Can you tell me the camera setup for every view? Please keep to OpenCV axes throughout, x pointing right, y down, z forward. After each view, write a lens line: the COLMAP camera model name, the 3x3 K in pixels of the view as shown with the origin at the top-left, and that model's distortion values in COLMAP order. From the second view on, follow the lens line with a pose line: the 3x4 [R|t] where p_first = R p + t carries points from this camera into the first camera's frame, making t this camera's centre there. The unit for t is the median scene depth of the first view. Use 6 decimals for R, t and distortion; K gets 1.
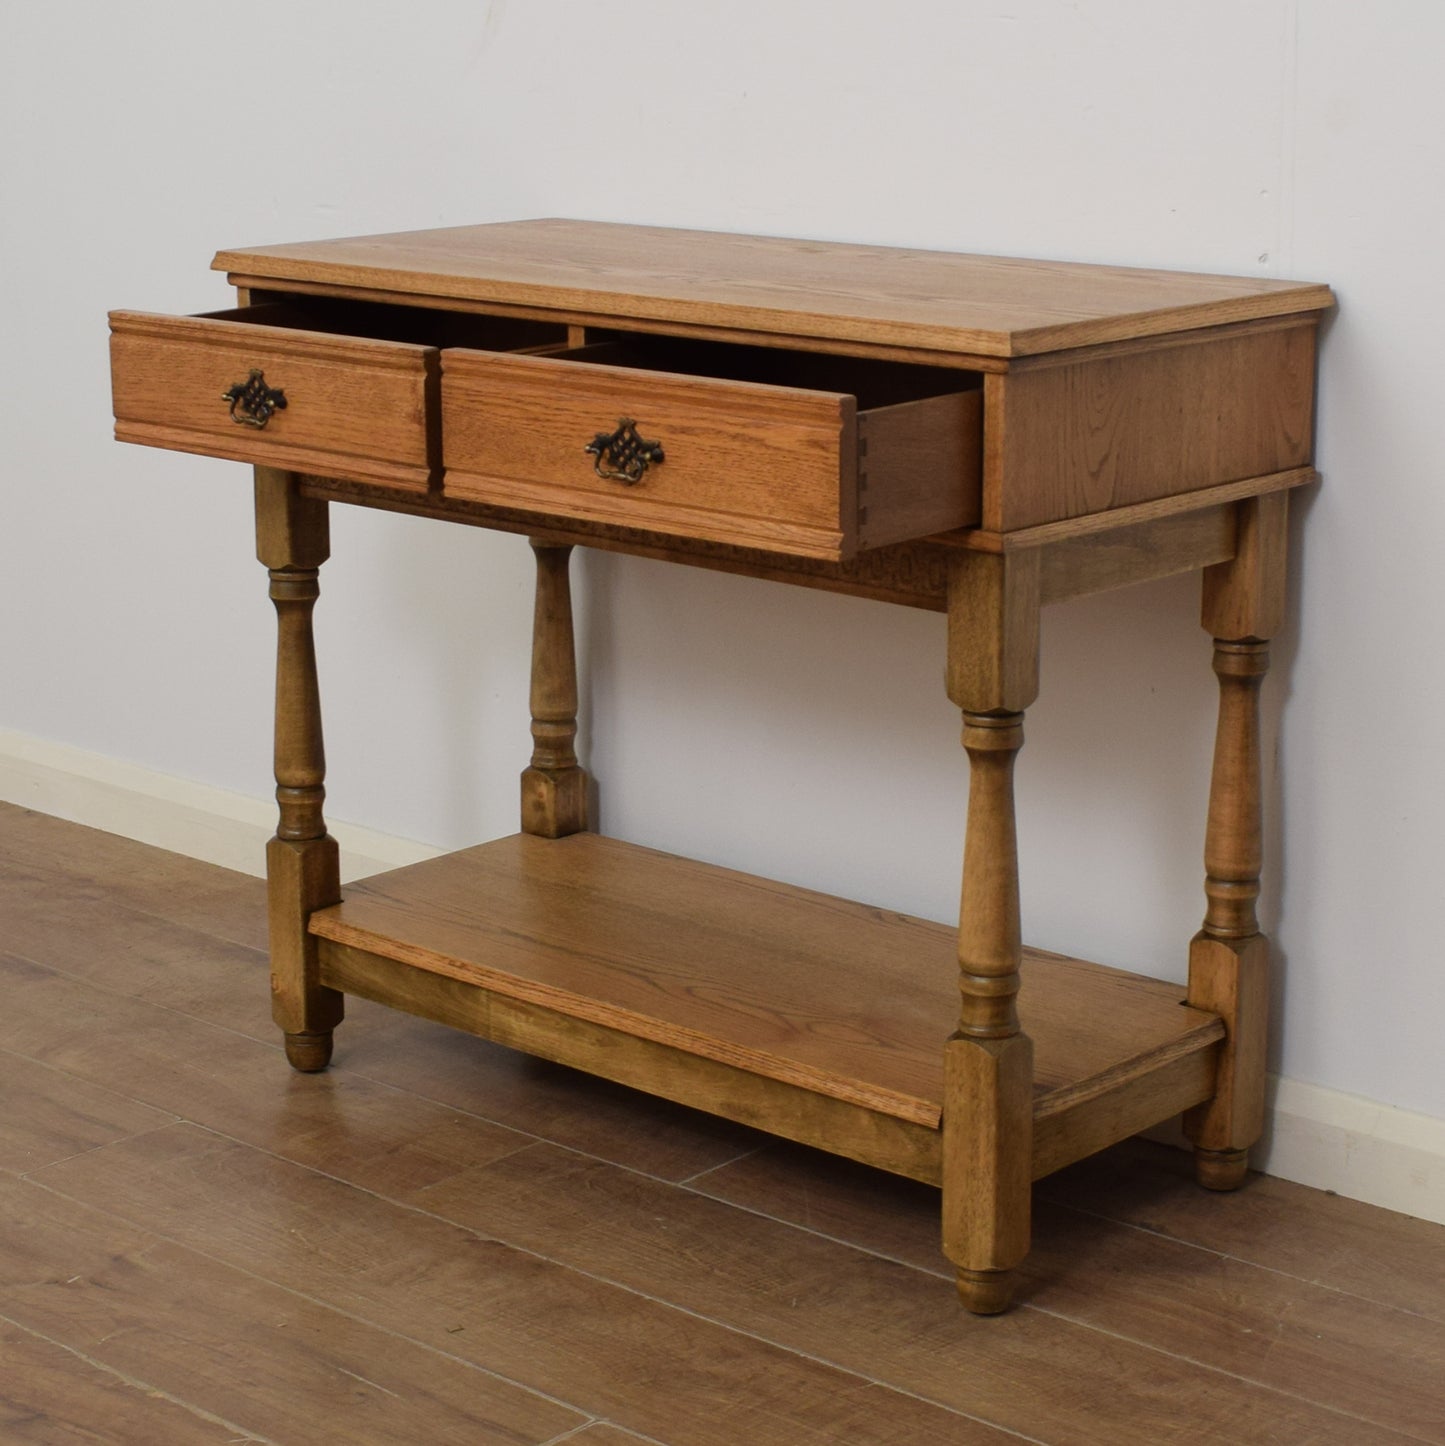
lens RADIAL K [[3191.2, 0, 719.5], [0, 3191.2, 654.9], [0, 0, 1]] dist [-0.086771, -0.035260]
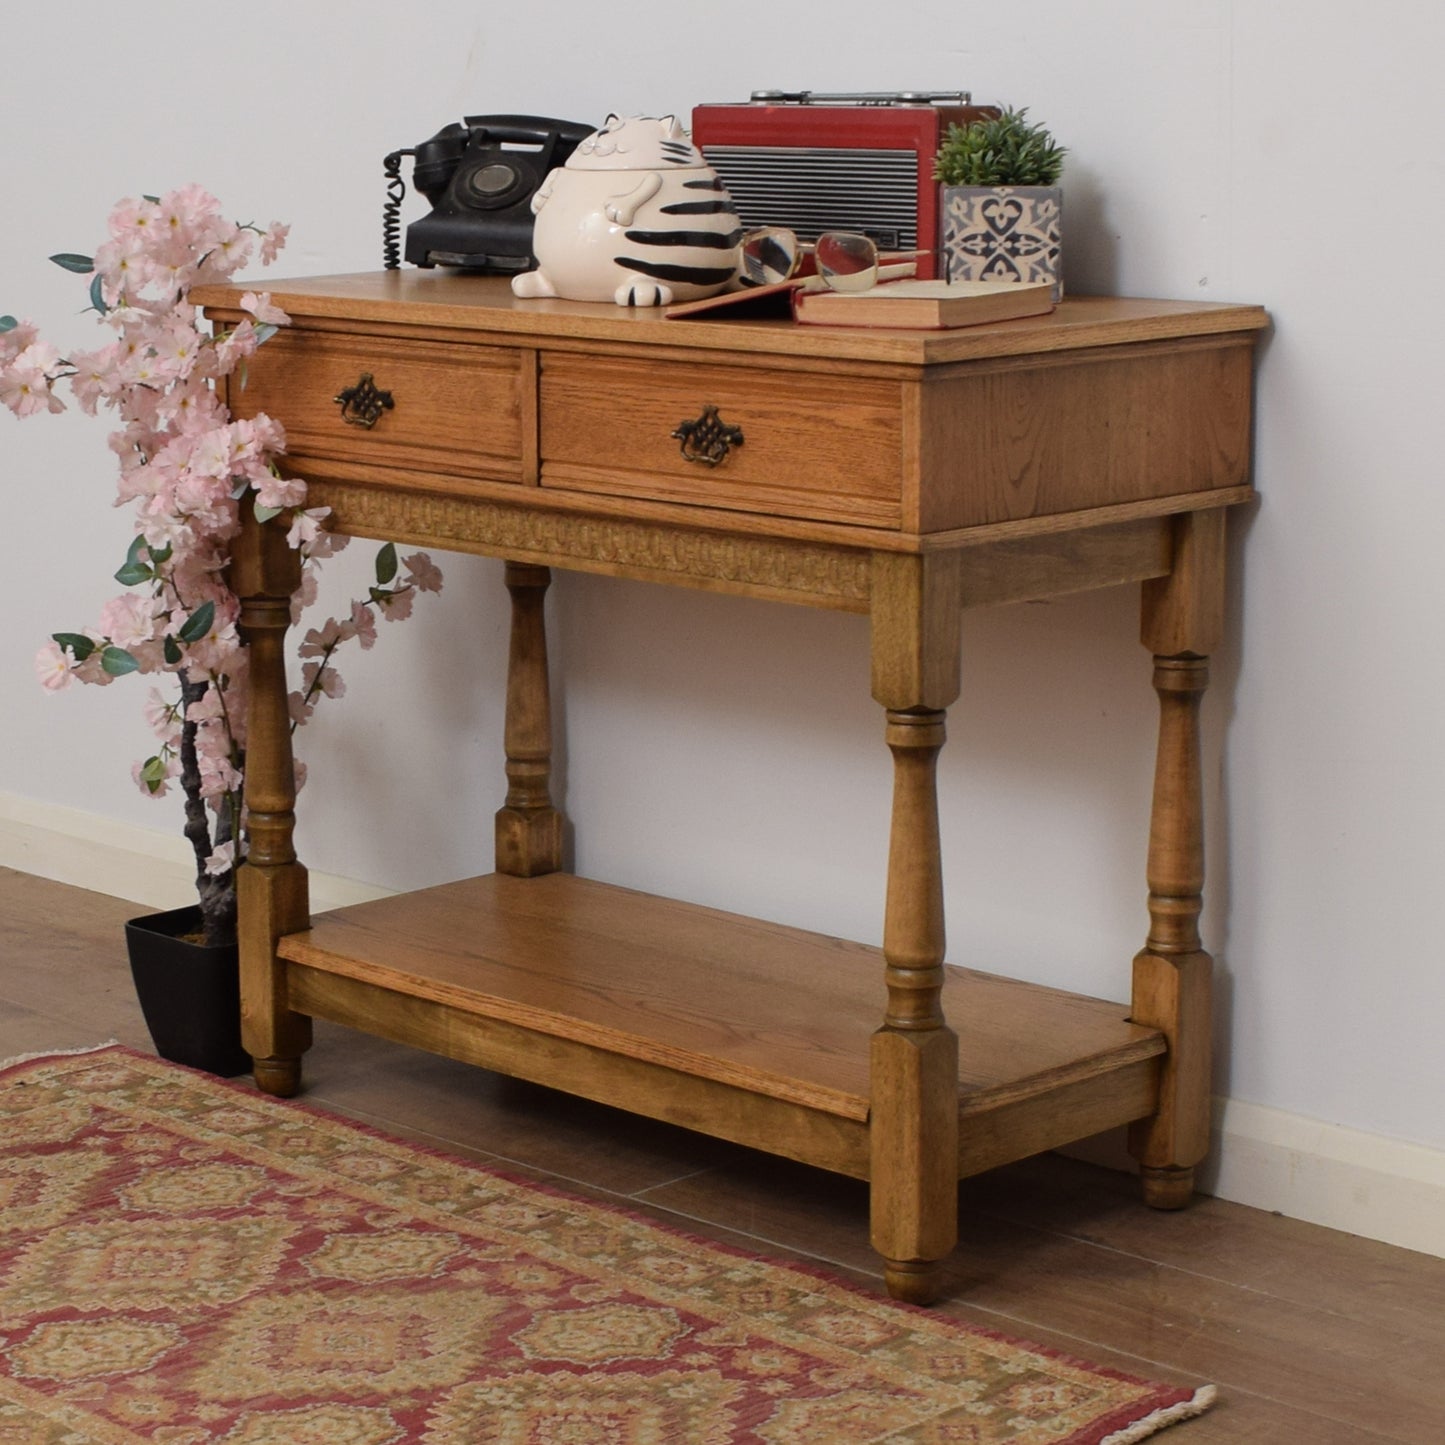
lens RADIAL K [[3648.5, 0, 495.0], [0, 3648.5, 728.2], [0, 0, 1]] dist [-0.078155, -0.232115]
pose [[0.995512, 0.006546, -0.094410, 0.055935], [-0.009407, 0.999509, -0.029891, 0.054756], [0.094168, 0.030645, 0.995085, -0.173482]]
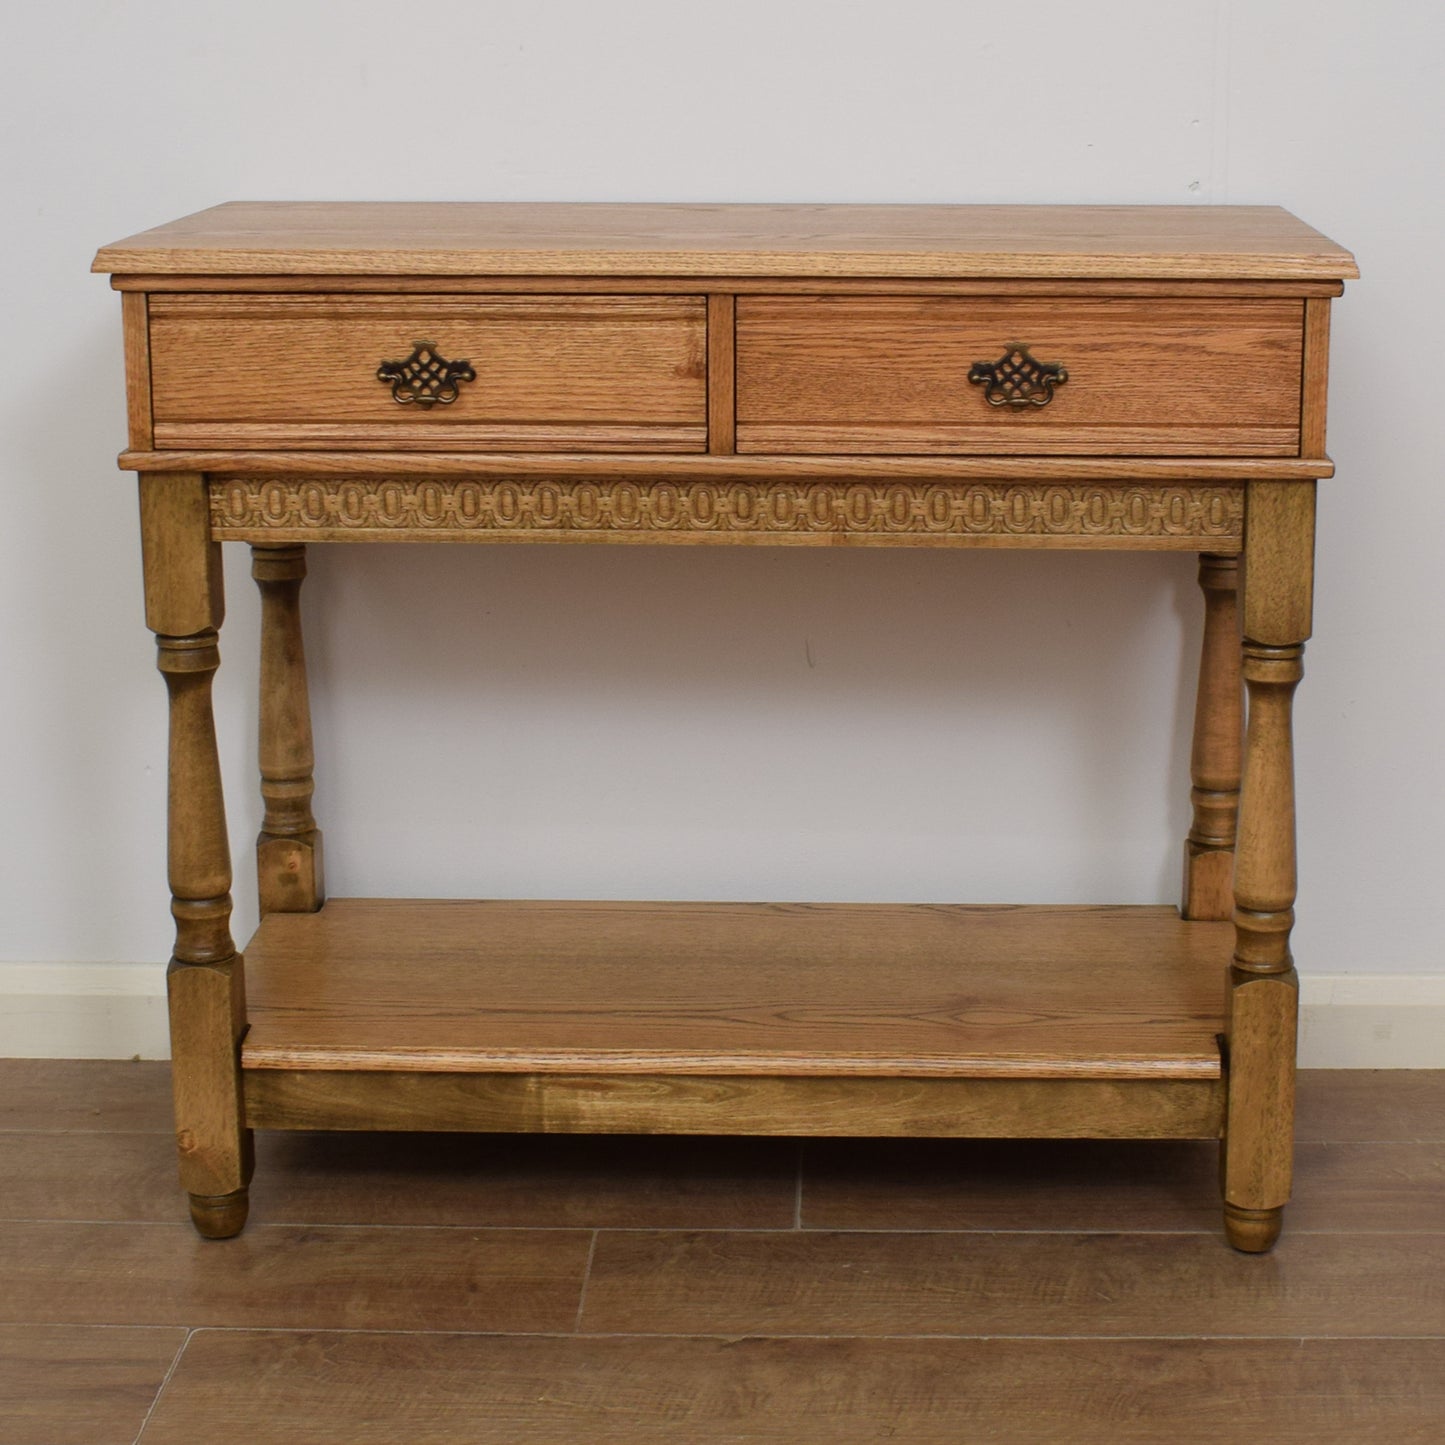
lens RADIAL K [[2973.4, 0, 823.8], [0, 2973.4, 624.9], [0, 0, 1]] dist [-0.092907, 0.081583]
pose [[0.753458, -0.138843, 0.642670, -0.555462], [0.141997, 0.988744, 0.047135, -0.046528], [-0.641980, 0.055743, 0.764692, 0.350864]]
